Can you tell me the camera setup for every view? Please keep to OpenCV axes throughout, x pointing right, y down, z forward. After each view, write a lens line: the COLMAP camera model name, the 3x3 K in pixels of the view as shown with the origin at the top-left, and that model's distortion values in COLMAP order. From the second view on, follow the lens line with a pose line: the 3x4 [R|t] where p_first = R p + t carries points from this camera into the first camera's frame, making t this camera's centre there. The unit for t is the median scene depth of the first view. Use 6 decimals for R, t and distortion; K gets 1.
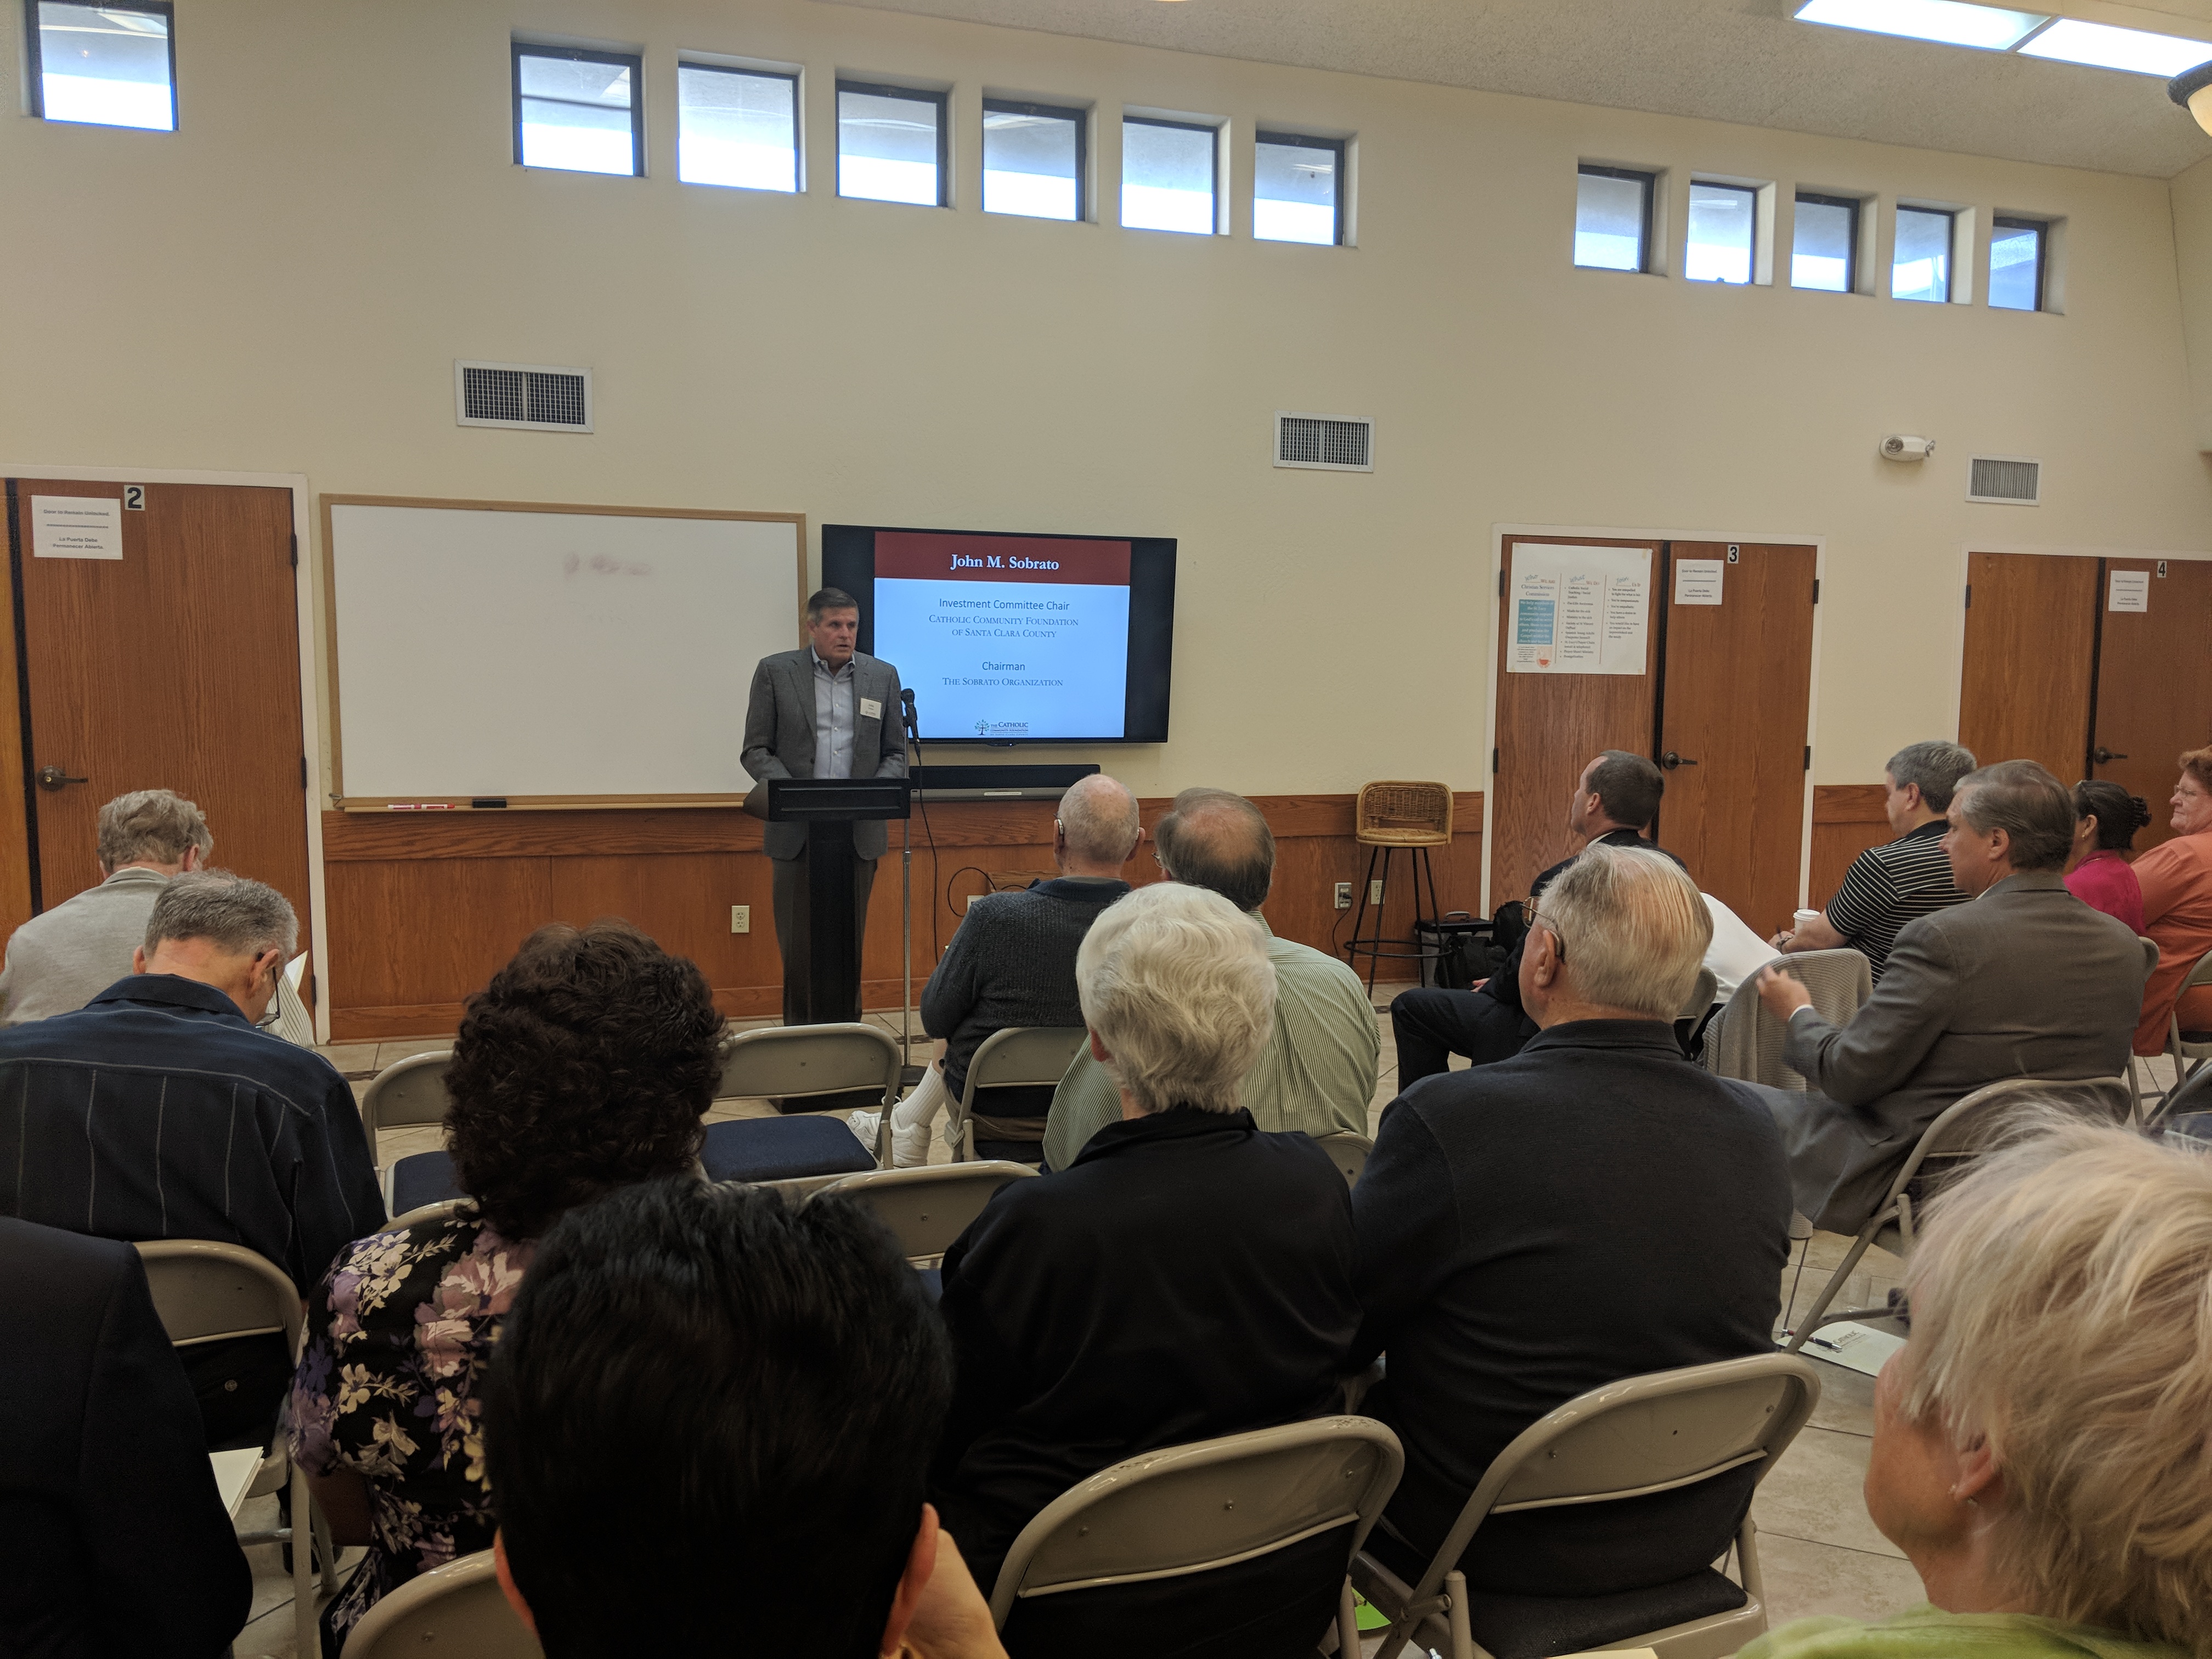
lens RADIAL K [[1673.1, 0, 1105.4], [0, 1673.1, 823.1], [0, 0, 1]] dist [0.097245, -0.157914]
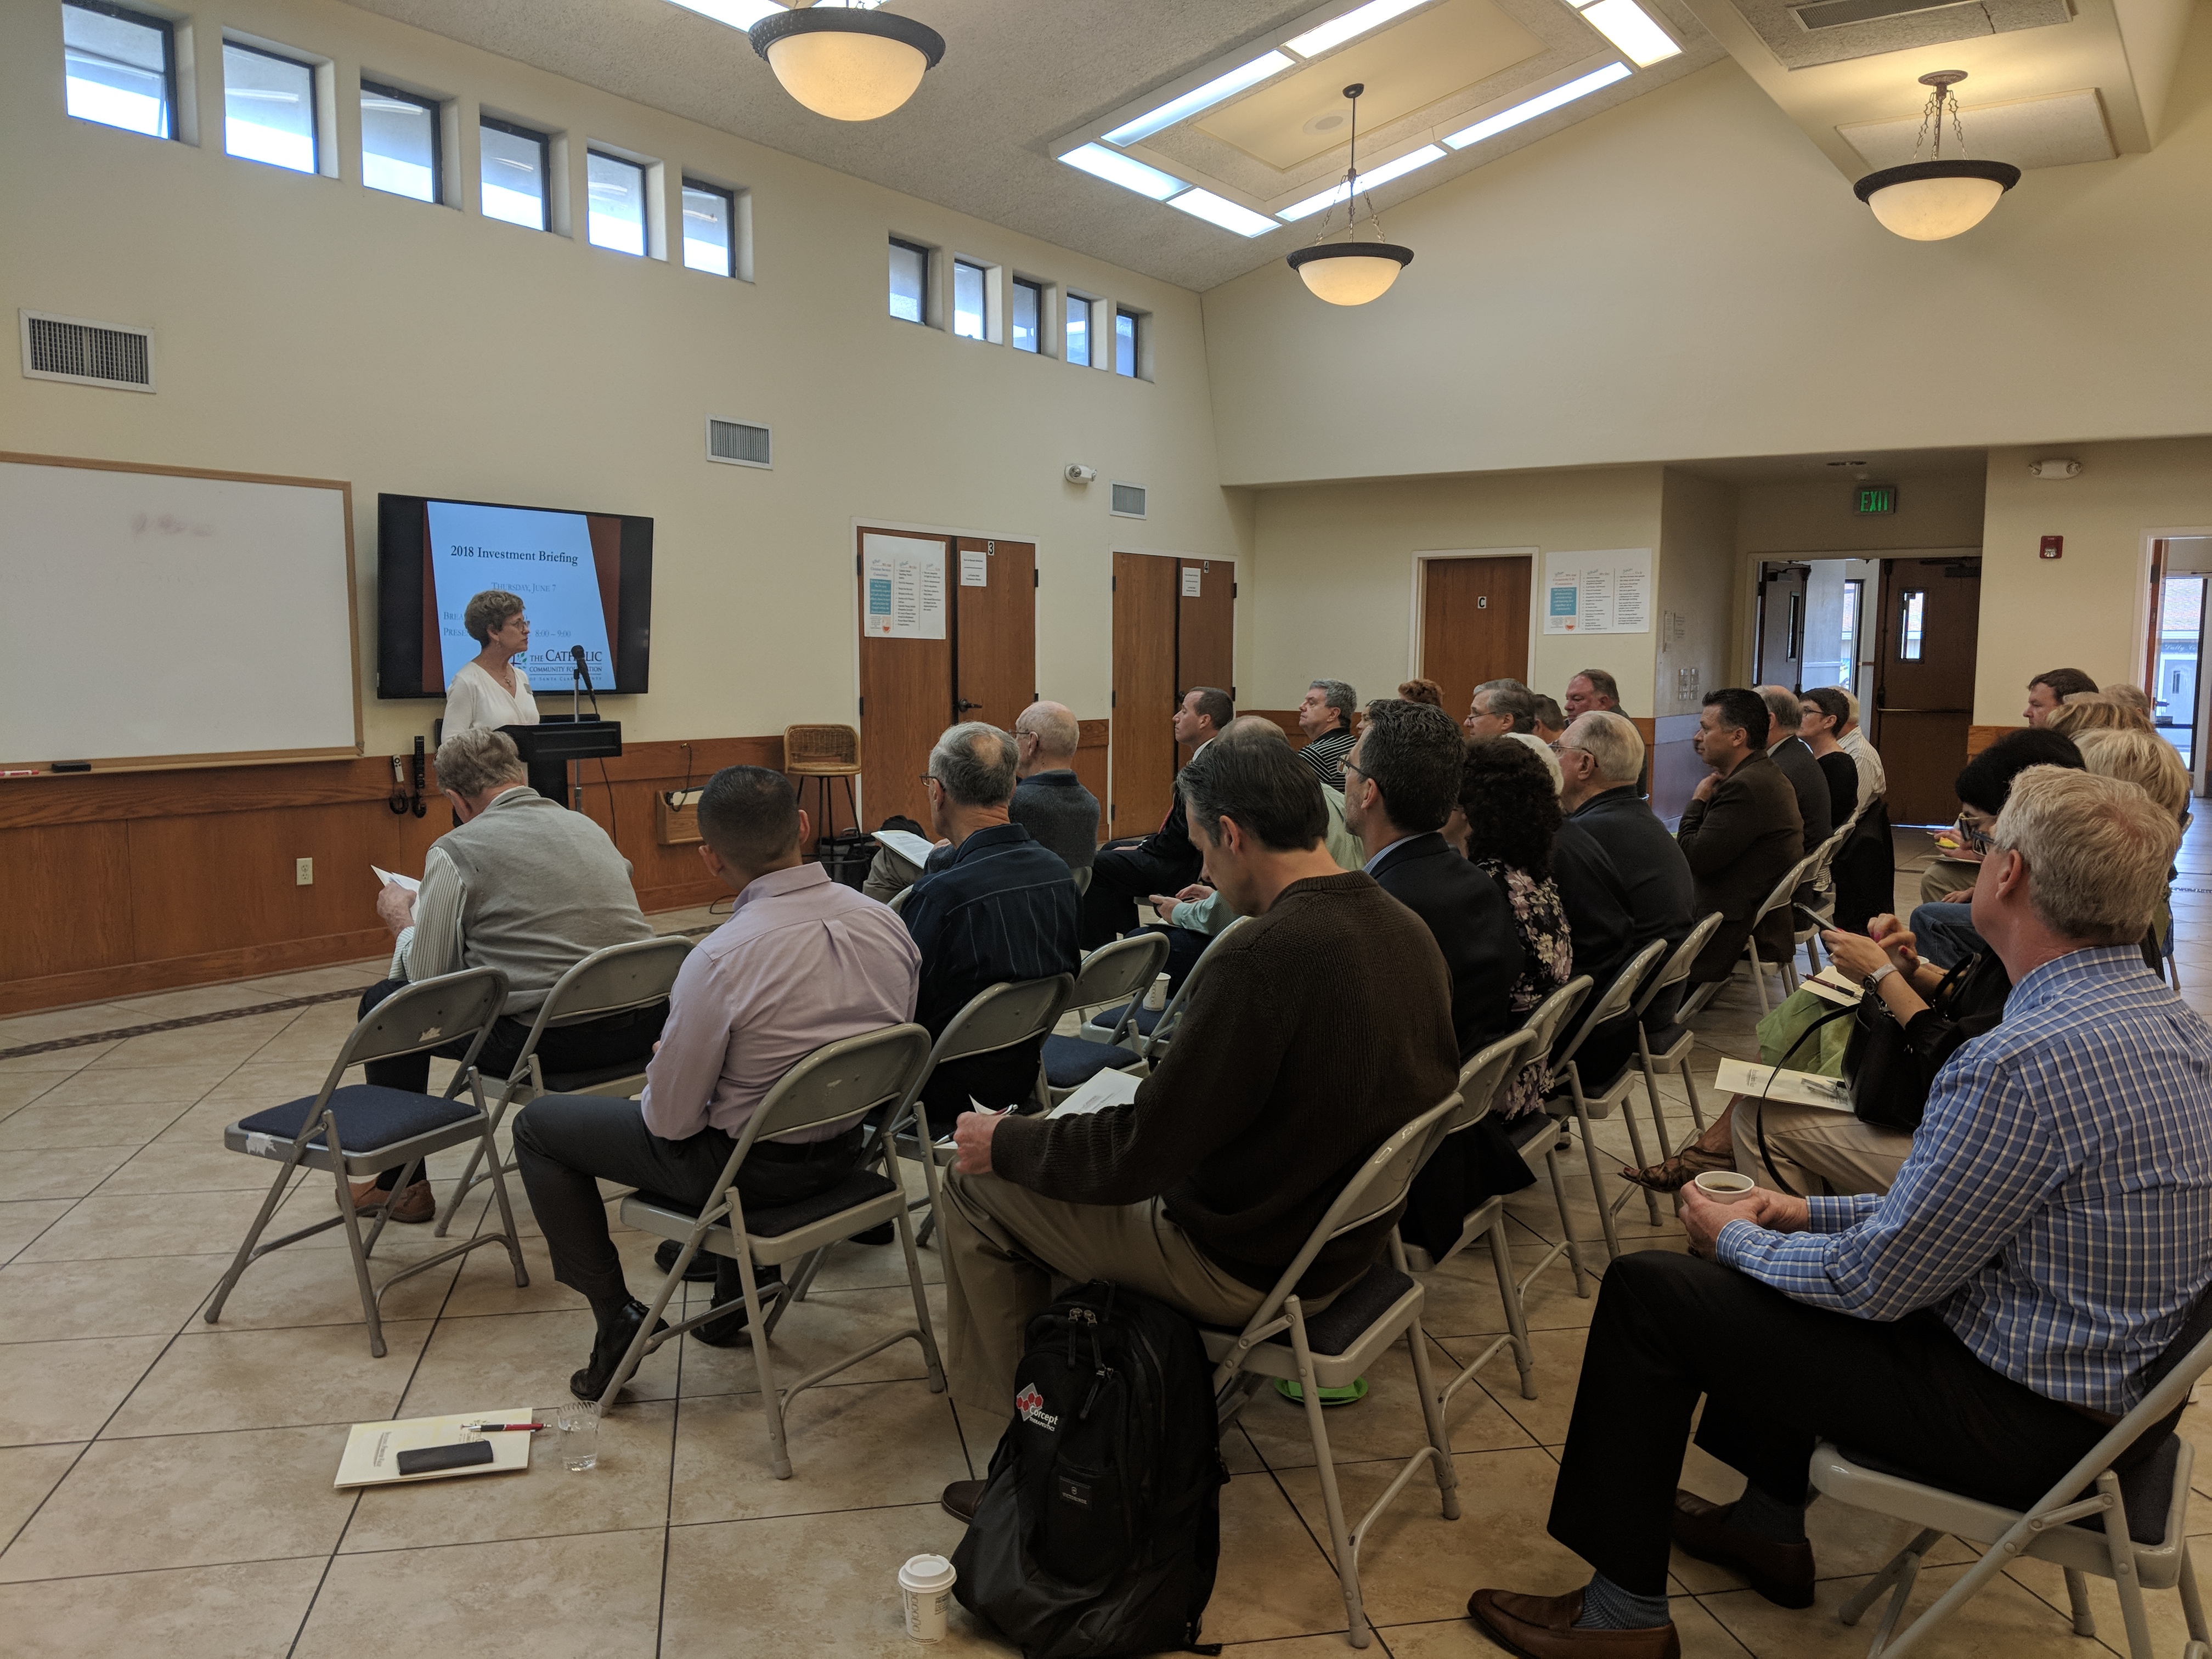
lens RADIAL K [[1764.1, 0, 1107.3], [0, 1764.1, 814.9], [0, 0, 1]] dist [0.096204, -0.141959]
pose [[0.786459, -0.059011, 0.614817, -0.436967], [0.050973, 0.998231, 0.030609, 0.011993], [-0.615535, 0.007266, 0.788076, -0.148573]]
